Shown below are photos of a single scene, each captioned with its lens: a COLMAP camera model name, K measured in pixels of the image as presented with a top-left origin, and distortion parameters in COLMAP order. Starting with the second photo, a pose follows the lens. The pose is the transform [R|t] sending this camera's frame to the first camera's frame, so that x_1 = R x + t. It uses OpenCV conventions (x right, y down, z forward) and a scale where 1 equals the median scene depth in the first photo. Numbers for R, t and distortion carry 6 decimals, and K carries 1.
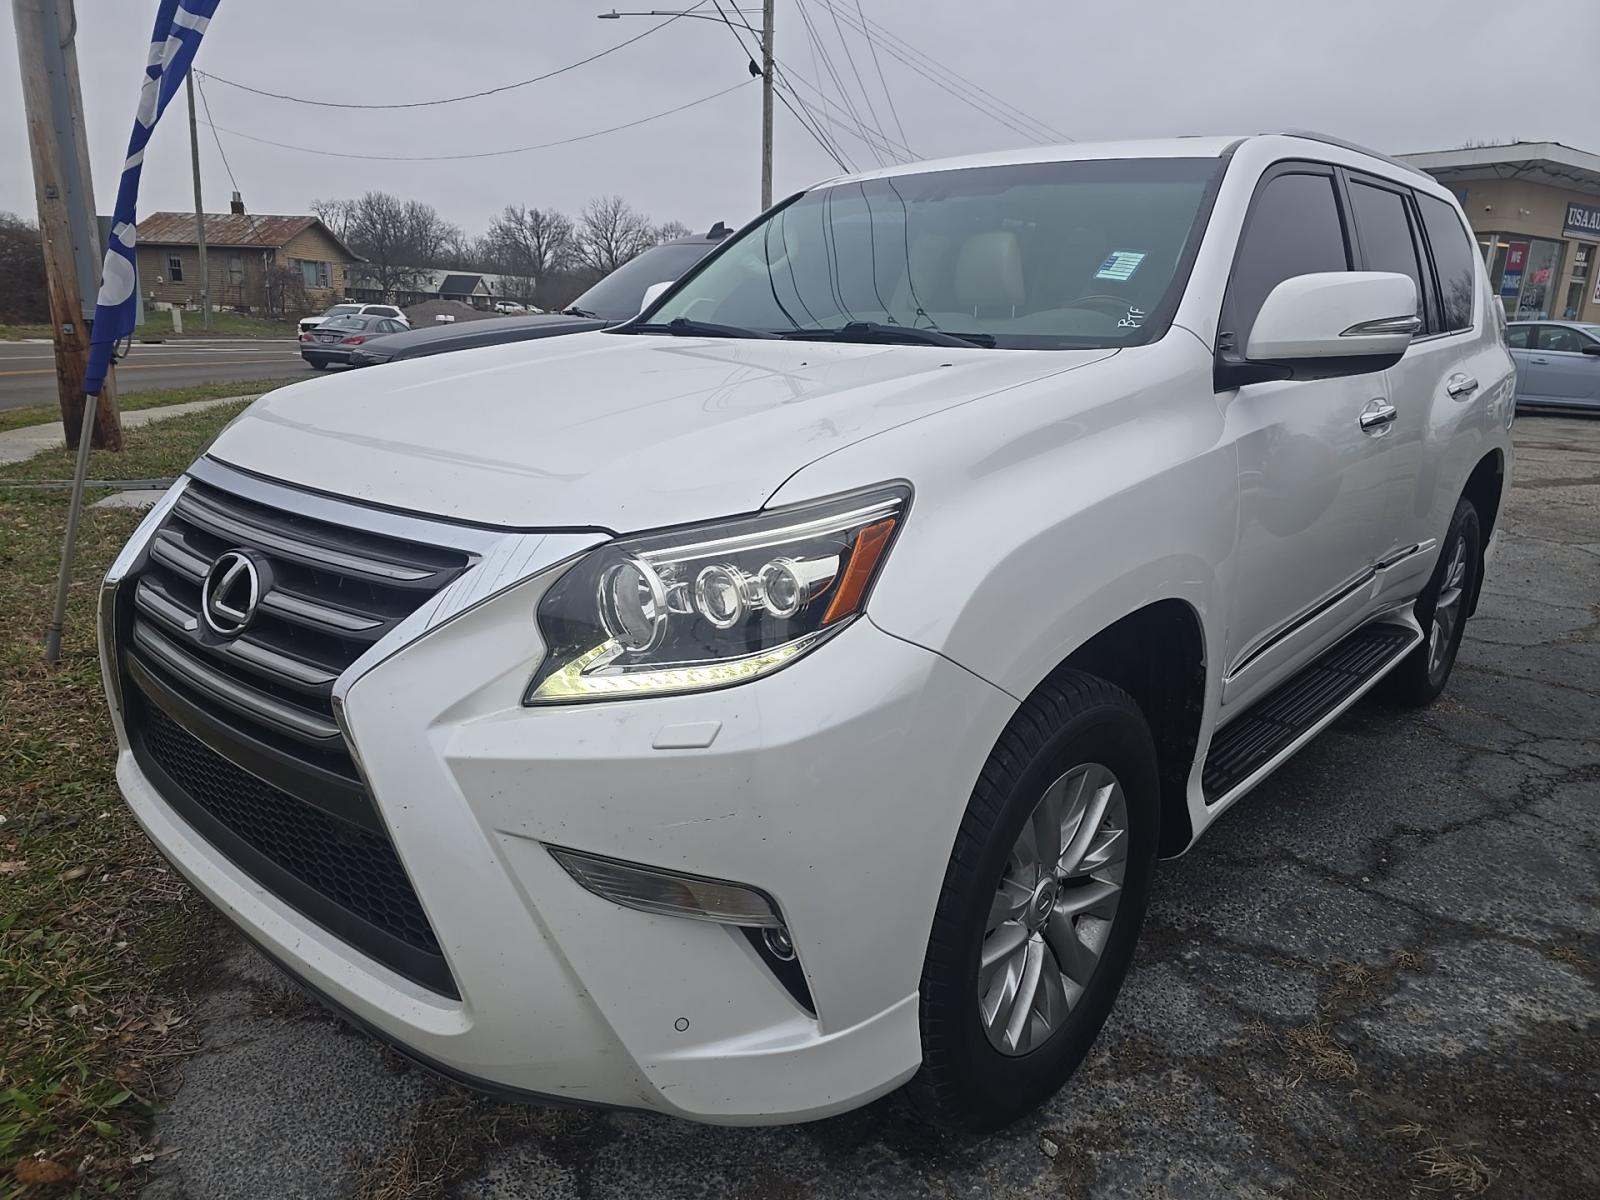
lens RADIAL K [[1147.4, 0, 797.9], [0, 1147.4, 609.8], [0, 0, 1]] dist [0.011977, 0.000189]
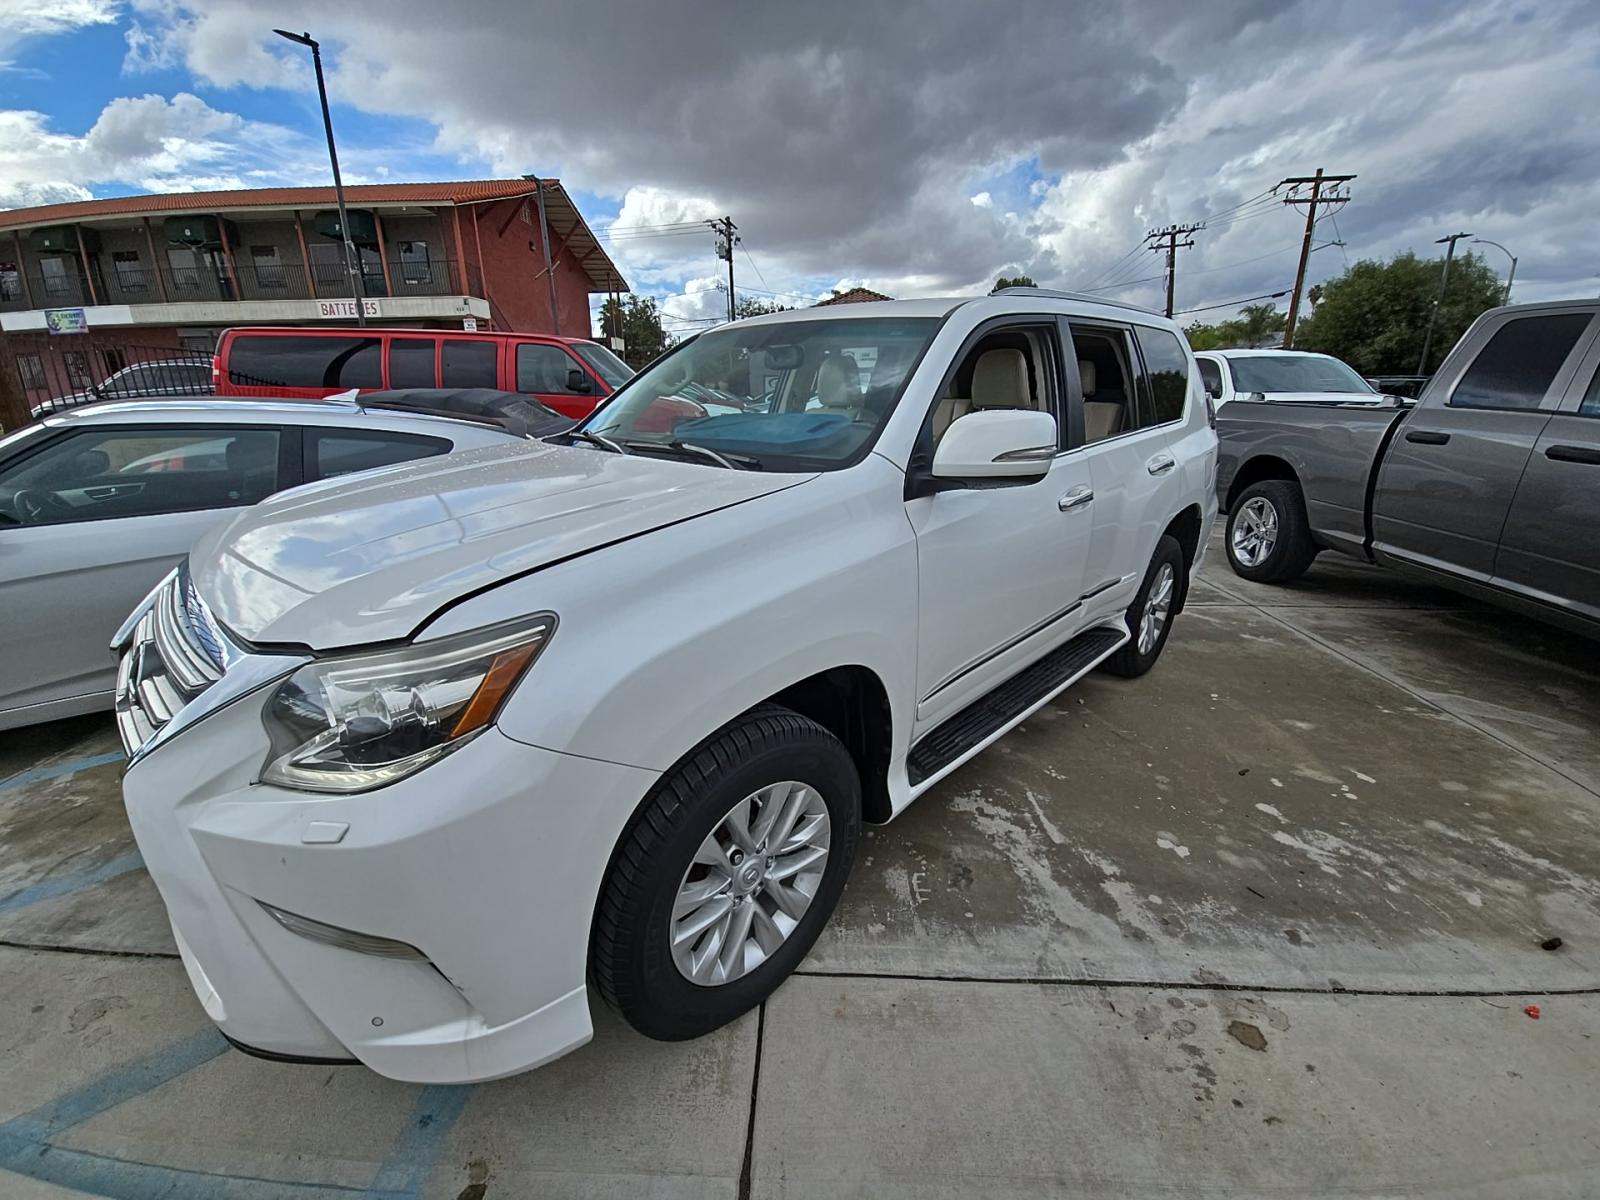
lens RADIAL K [[663.5, 0, 786.9], [0, 663.5, 607.9], [0, 0, 1]] dist [0.001672, -0.001638]
pose [[0.996350, 0.008720, -0.084917, 0.391751], [-0.002669, 0.997465, 0.071105, -0.158907], [0.085321, -0.070618, 0.993848, 0.264123]]
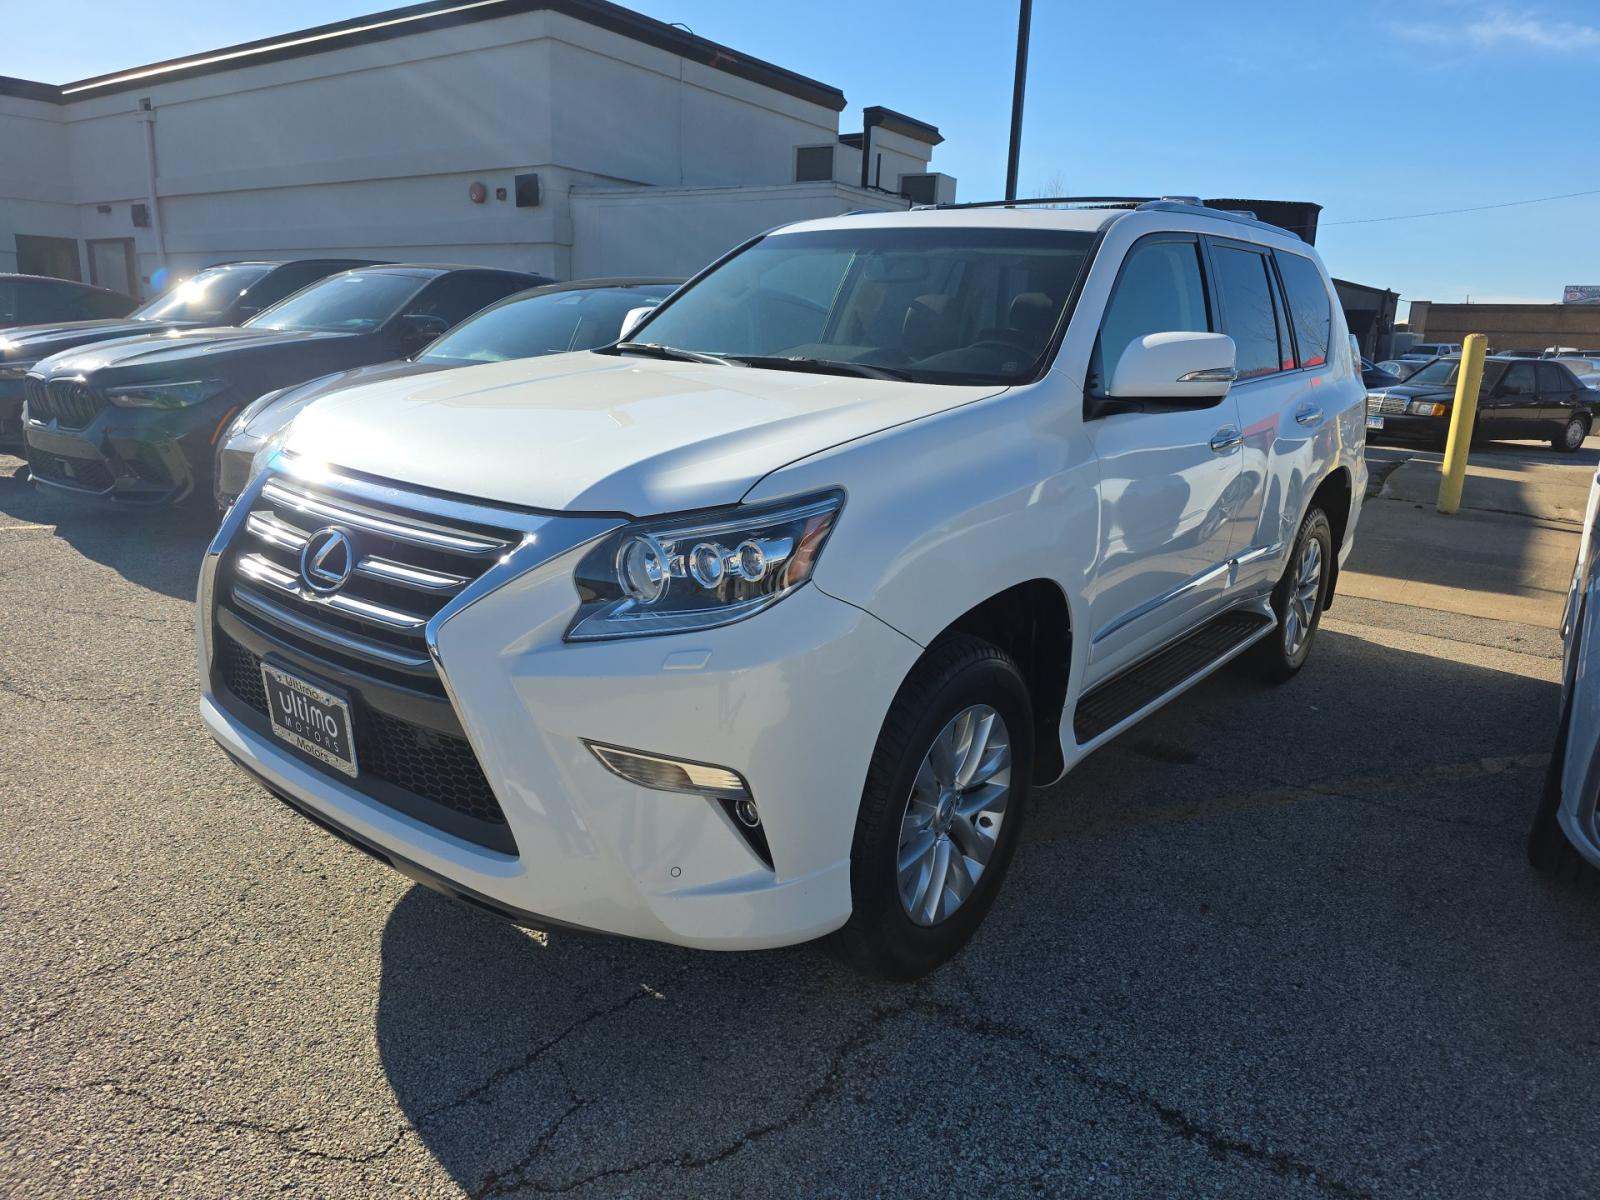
lens RADIAL K [[1120.2, 0, 814.0], [0, 1120.2, 607.0], [0, 0, 1]] dist [0.040511, 0.004429]
pose [[0.998331, 0.011045, 0.056681, -0.014262], [-0.010892, 0.999936, -0.003012, 0.036172], [-0.056711, 0.002389, 0.998388, -0.329825]]
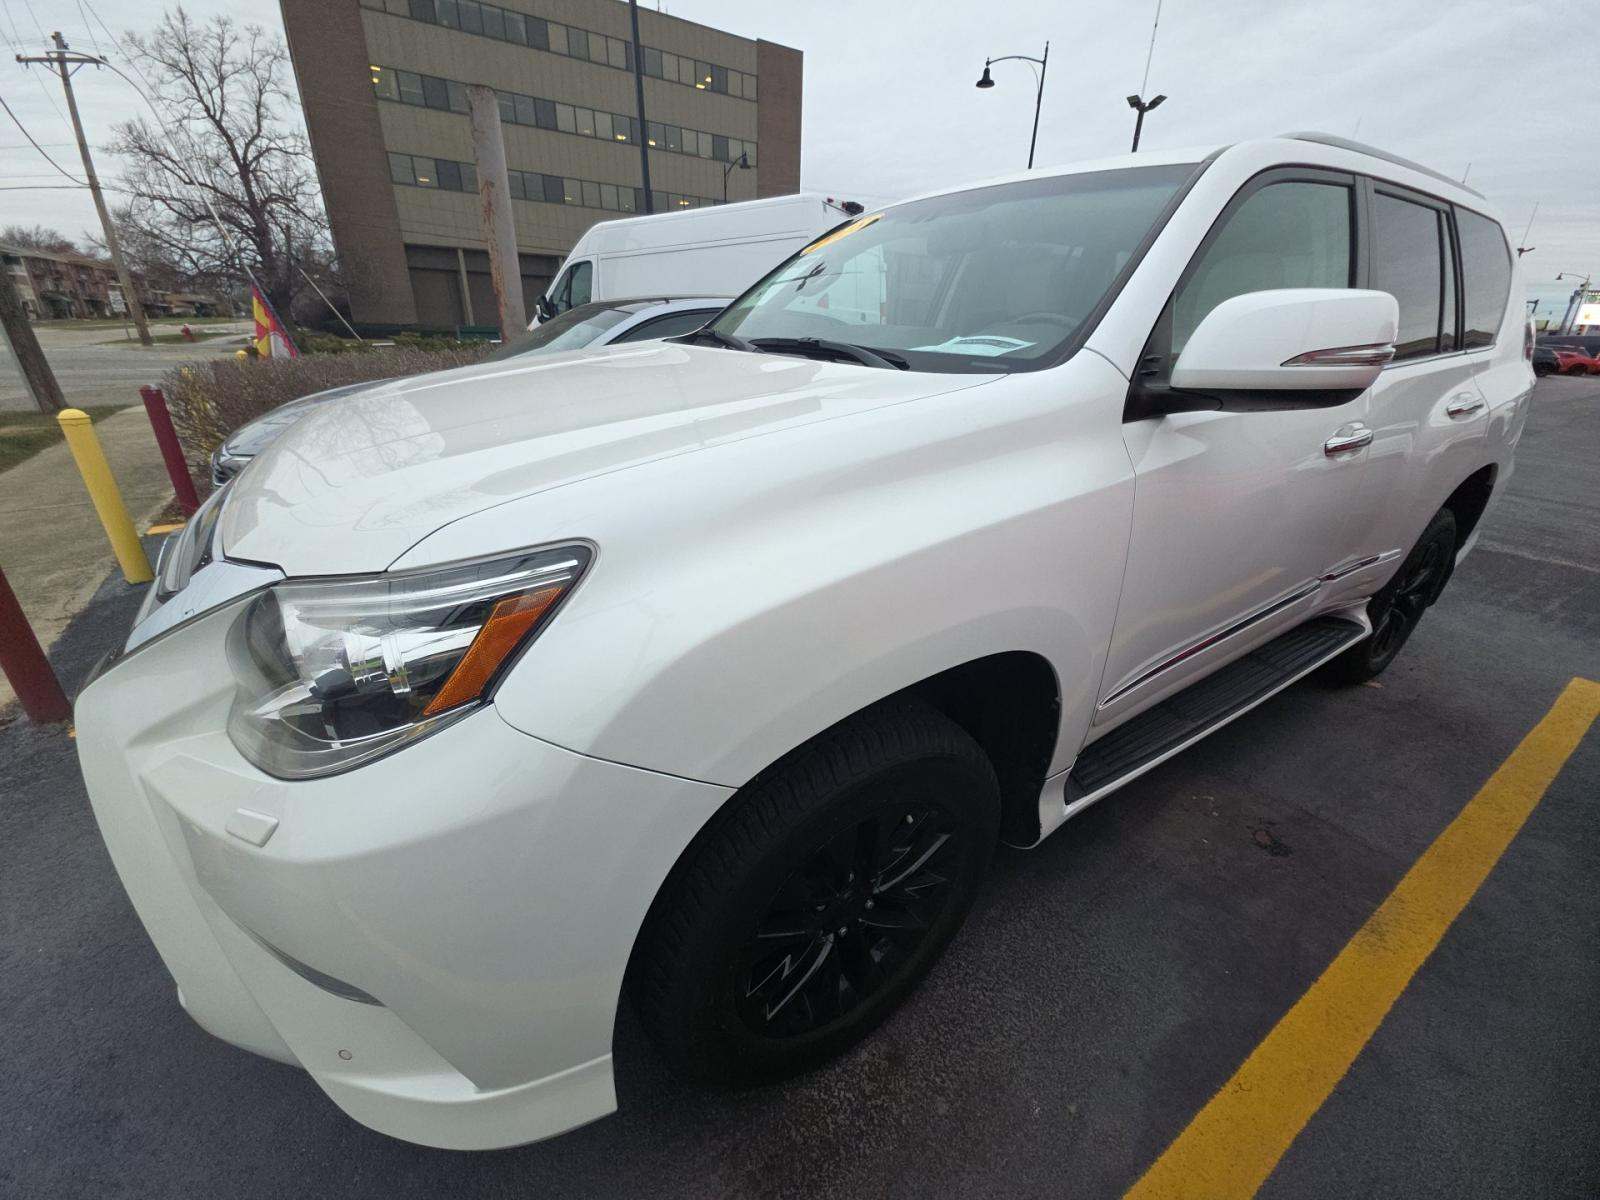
lens RADIAL K [[663.5, 0, 804.2], [0, 663.5, 602.8], [0, 0, 1]] dist [0.001672, -0.001638]
pose [[0.964155, 0.121314, -0.235984, 0.345434], [-0.082290, 0.982222, 0.168727, -0.152132], [0.252258, -0.143260, 0.956997, 0.524180]]
